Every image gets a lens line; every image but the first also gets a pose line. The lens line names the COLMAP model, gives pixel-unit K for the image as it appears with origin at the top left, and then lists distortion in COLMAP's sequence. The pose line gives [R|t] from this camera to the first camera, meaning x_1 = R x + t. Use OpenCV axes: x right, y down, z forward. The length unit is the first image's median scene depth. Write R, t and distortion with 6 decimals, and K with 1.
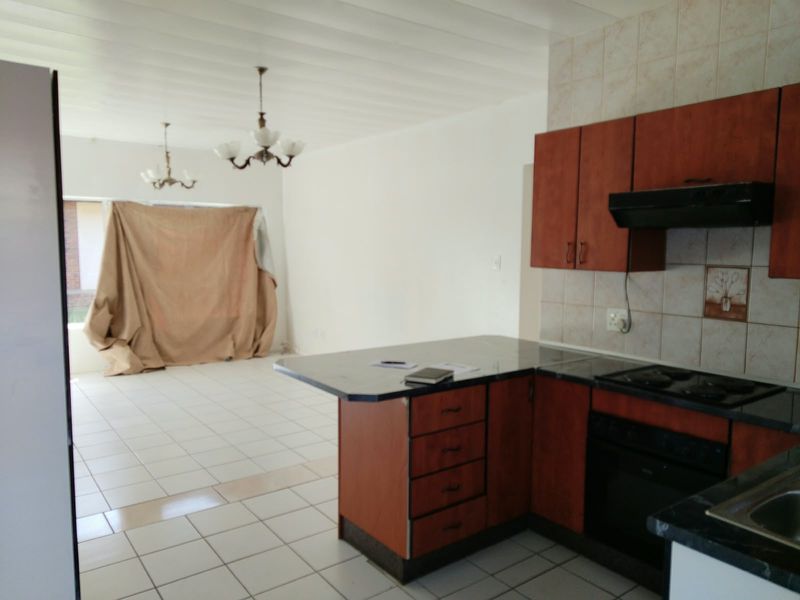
lens RADIAL K [[607.0, 0, 400.0], [0, 607.0, 300.0], [0, 0, 1]] dist [0.066056, -0.061589]
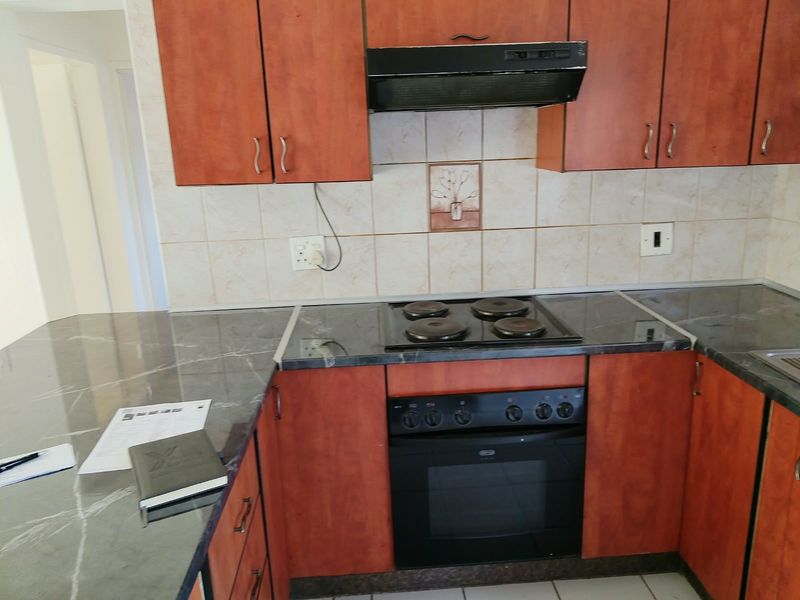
lens RADIAL K [[607.0, 0, 400.0], [0, 607.0, 300.0], [0, 0, 1]] dist [0.066056, -0.061589]
pose [[0.548229, -0.236409, 0.802220, -0.072380], [0.117437, 0.971473, 0.206031, -0.022029], [-0.828042, -0.018742, 0.560352, 0.257085]]
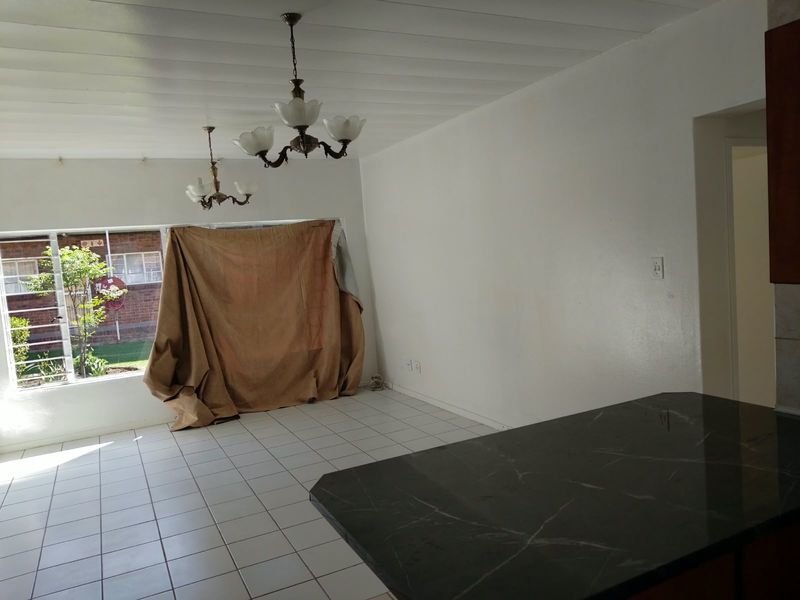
lens RADIAL K [[607.0, 0, 400.0], [0, 607.0, 300.0], [0, 0, 1]] dist [0.066056, -0.061589]
pose [[0.983725, -0.066942, -0.166748, -0.009429], [0.065843, 0.997756, -0.012118, -0.027138], [0.167185, 0.000942, 0.985925, 0.202459]]
